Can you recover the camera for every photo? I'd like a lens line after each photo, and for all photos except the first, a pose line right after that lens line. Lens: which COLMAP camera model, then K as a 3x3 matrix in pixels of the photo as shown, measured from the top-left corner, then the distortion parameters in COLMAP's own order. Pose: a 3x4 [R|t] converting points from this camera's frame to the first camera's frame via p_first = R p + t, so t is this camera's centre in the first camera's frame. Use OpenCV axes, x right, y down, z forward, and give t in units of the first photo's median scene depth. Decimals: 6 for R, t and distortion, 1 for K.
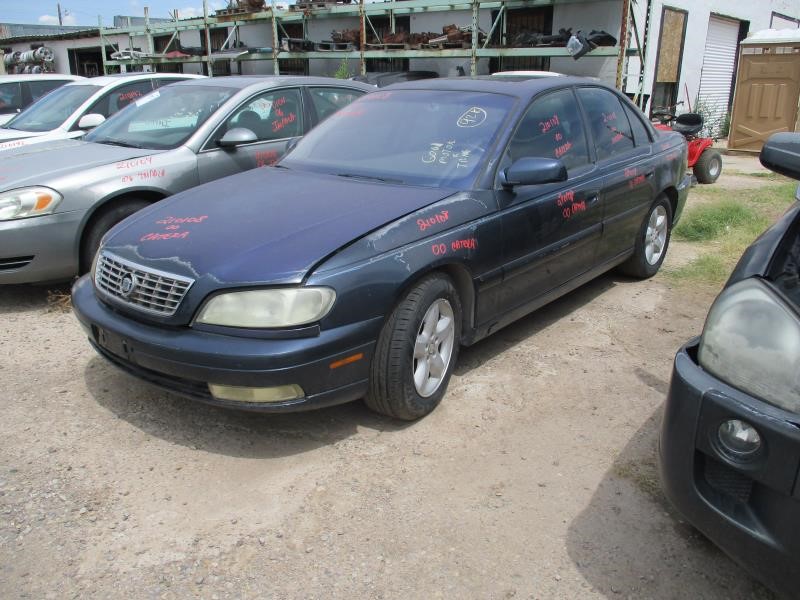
lens RADIAL K [[661.8, 0, 399.0], [0, 661.8, 300.4], [0, 0, 1]] dist [-0.021310, -0.001774]
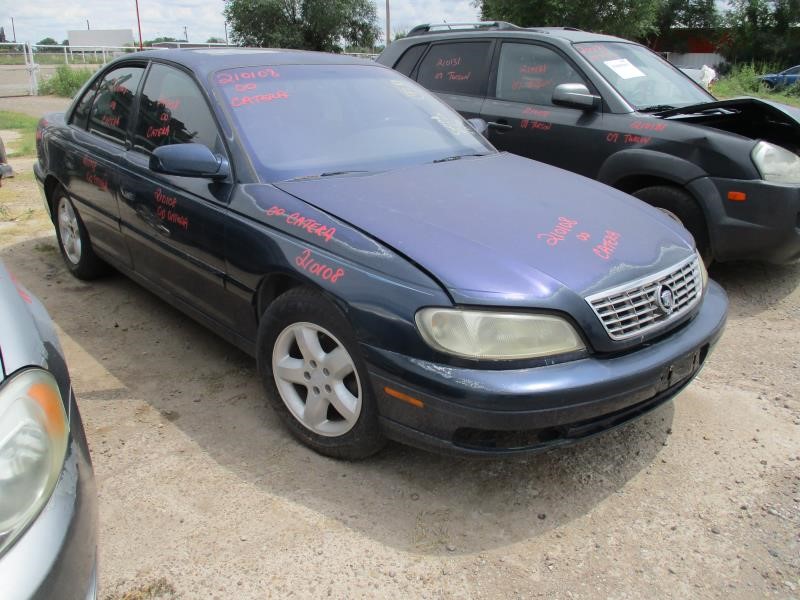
lens RADIAL K [[661.8, 0, 401.4], [0, 661.8, 300.1], [0, 0, 1]] dist [-0.021310, -0.001774]
pose [[0.144260, -0.344849, 0.927507, -0.344054], [0.313138, 0.905052, 0.287796, -0.102440], [-0.938687, 0.248920, 0.238548, 0.311054]]
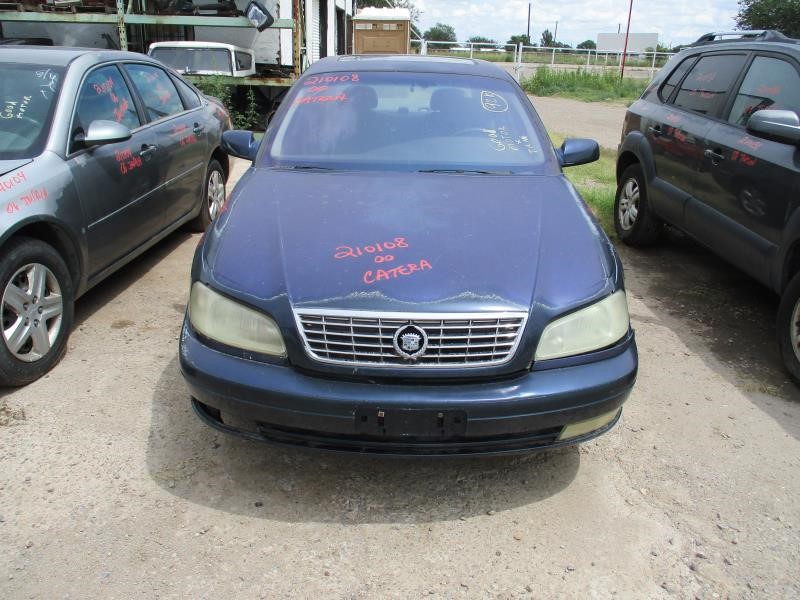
lens RADIAL K [[661.8, 0, 399.1], [0, 661.8, 298.7], [0, 0, 1]] dist [-0.021310, -0.001774]
pose [[0.766172, -0.209476, 0.607536, -0.242309], [0.183280, 0.977346, 0.105848, -0.043067], [-0.615945, 0.030251, 0.787208, 0.115002]]
